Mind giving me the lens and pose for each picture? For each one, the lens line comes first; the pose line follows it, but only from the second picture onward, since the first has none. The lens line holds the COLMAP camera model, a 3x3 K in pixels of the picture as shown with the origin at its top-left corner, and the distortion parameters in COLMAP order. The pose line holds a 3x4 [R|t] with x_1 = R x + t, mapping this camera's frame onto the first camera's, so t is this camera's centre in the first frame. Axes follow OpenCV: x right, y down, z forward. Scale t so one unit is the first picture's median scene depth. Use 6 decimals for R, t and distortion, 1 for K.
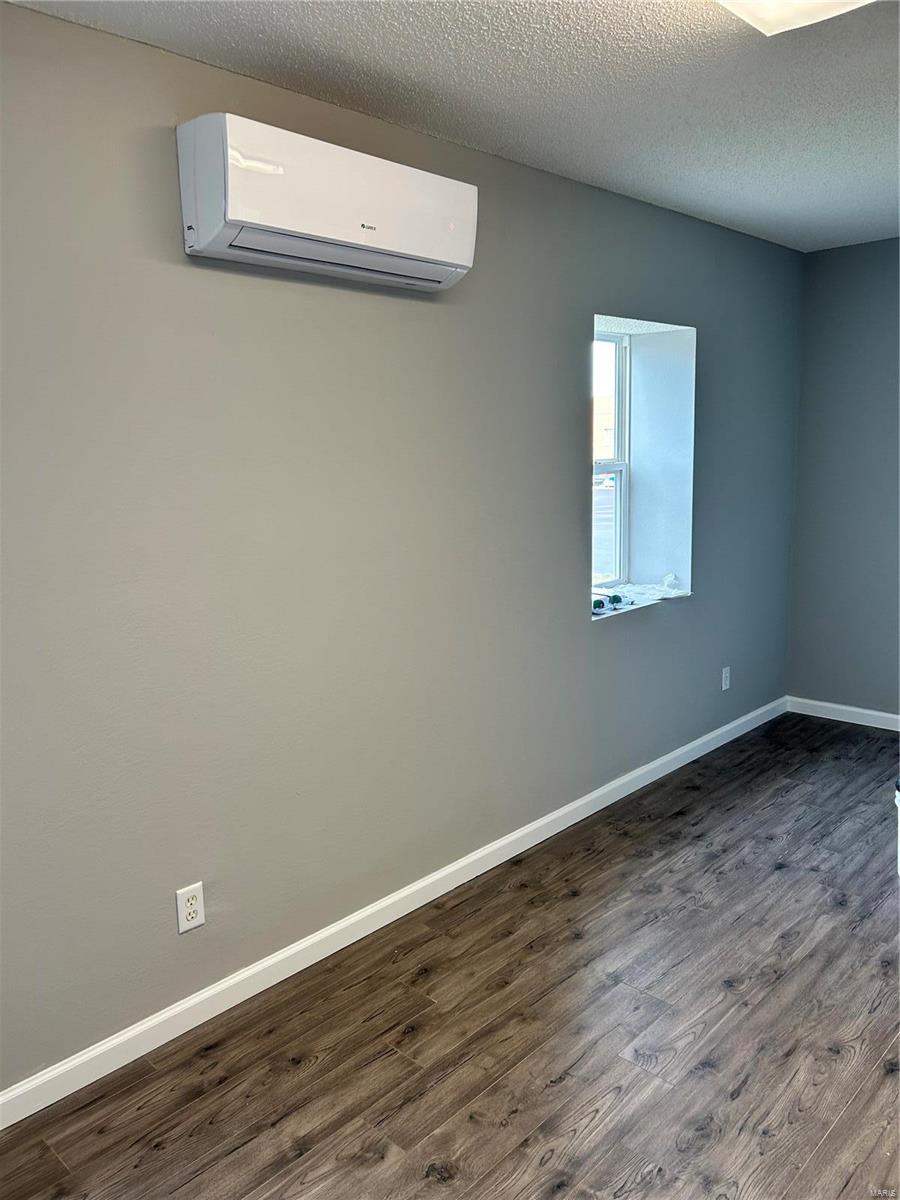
lens RADIAL K [[935.8, 0, 456.5], [0, 935.8, 593.7], [0, 0, 1]] dist [0.036912, -0.018354]
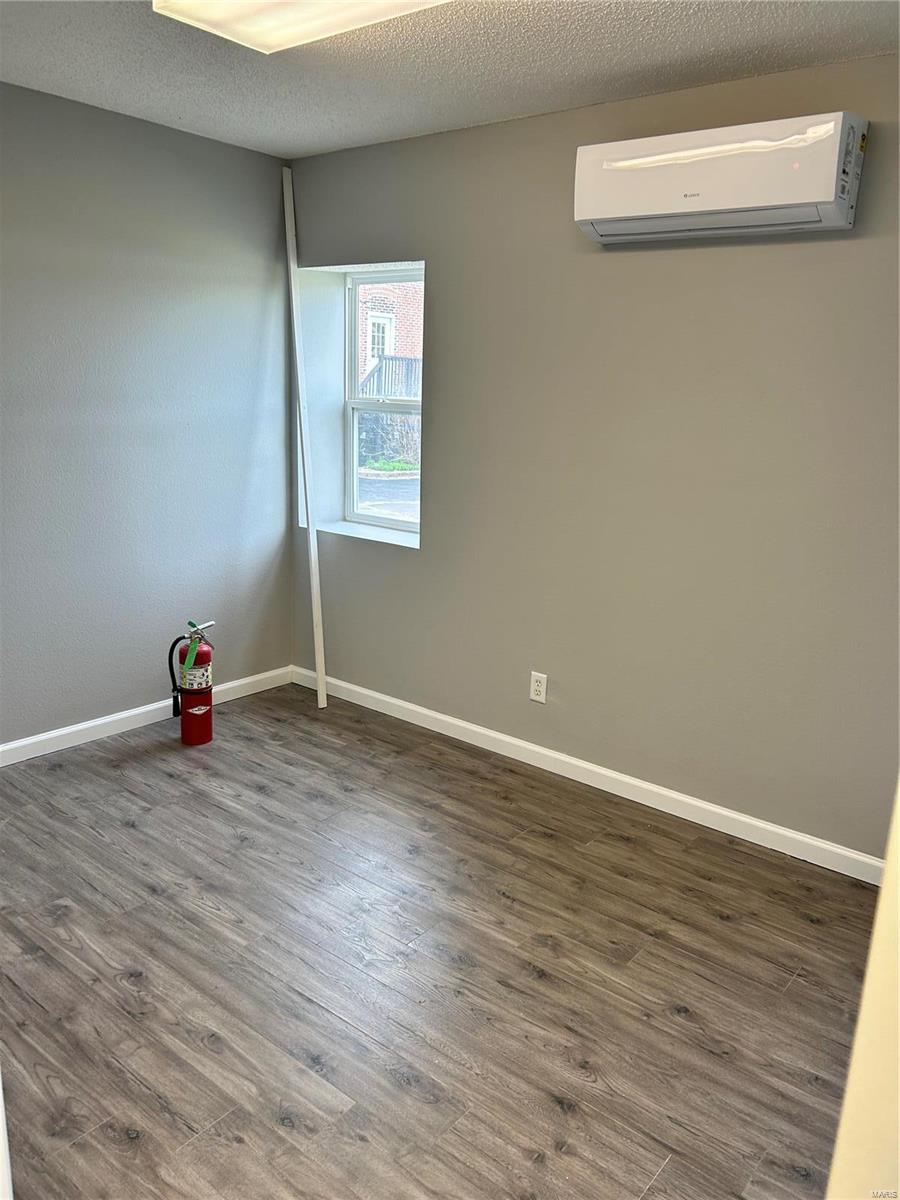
lens RADIAL K [[935.8, 0, 457.3], [0, 935.8, 603.0], [0, 0, 1]] dist [0.036912, -0.018354]
pose [[0.053023, 0.253391, -0.965910, 1.136095], [-0.205677, 0.949302, 0.237744, -0.129042], [0.977182, 0.186059, 0.102452, 0.690063]]
